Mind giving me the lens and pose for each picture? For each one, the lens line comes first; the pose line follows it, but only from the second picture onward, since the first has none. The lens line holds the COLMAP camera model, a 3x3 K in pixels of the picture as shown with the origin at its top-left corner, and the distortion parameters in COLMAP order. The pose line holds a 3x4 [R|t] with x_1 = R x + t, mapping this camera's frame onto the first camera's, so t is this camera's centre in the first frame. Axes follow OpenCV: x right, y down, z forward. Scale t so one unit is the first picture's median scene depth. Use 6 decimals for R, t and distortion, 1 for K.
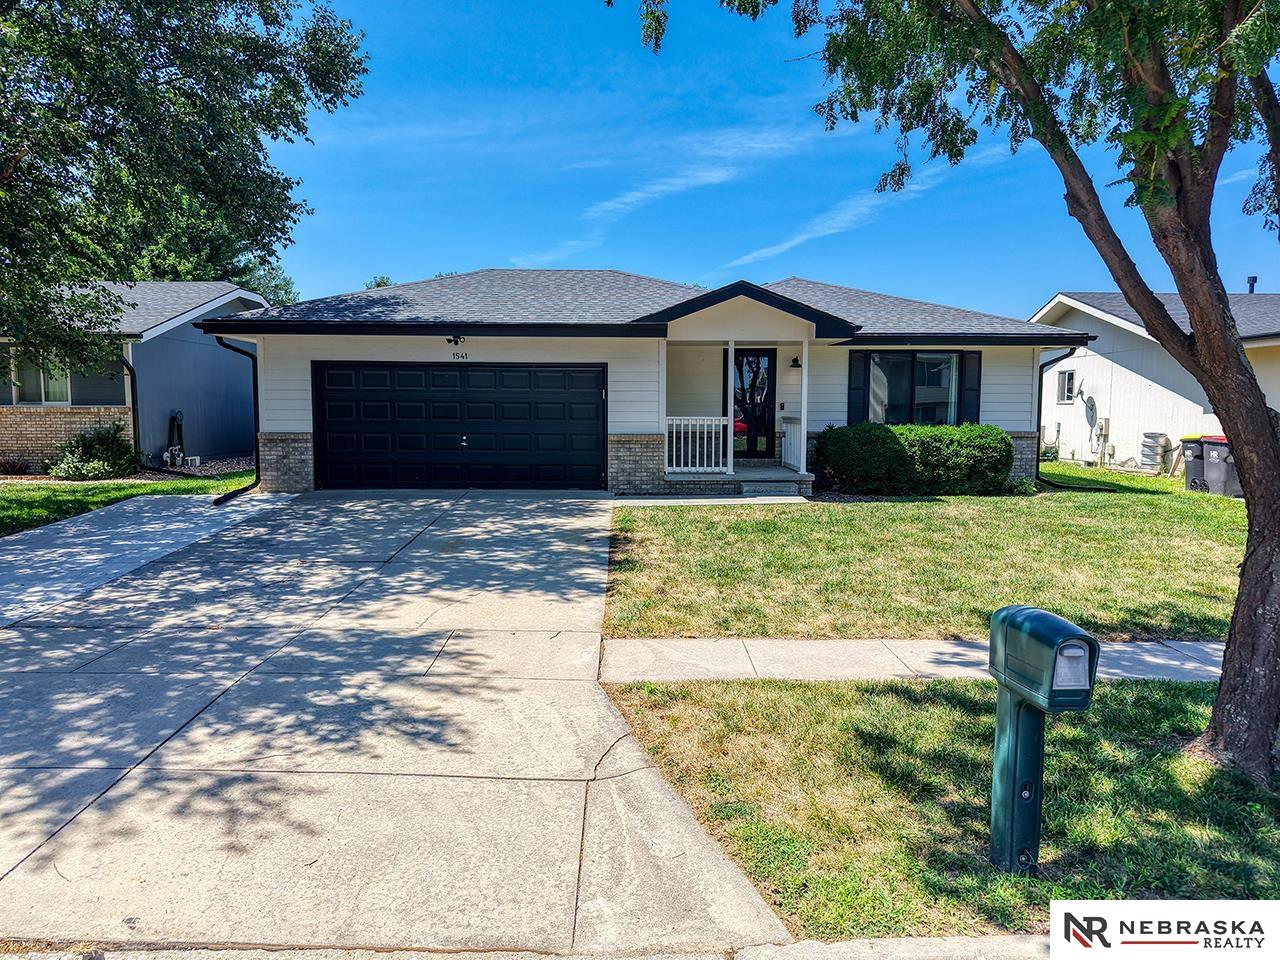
lens RADIAL K [[879.8, 0, 640.0], [0, 879.8, 480.0], [0, 0, 1]] dist [0.110958, -0.144180]
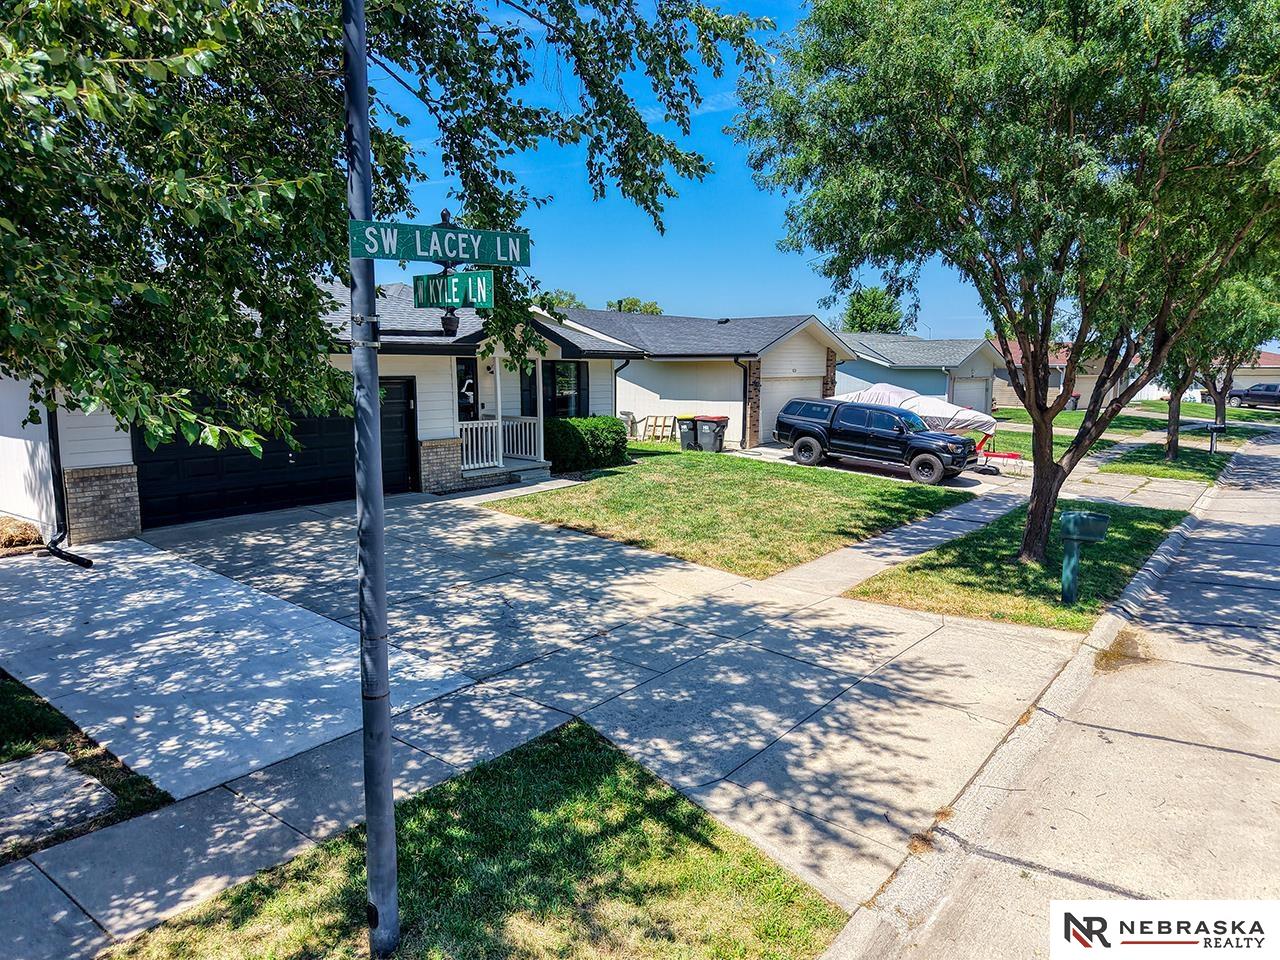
lens RADIAL K [[870.9, 0, 658.5], [0, 870.9, 476.6], [0, 0, 1]] dist [-0.006294, -0.001139]
pose [[0.601331, -0.102502, 0.792397, -0.724973], [0.062672, 0.994732, 0.081116, -0.077795], [-0.796538, 0.000883, 0.604588, 0.107636]]
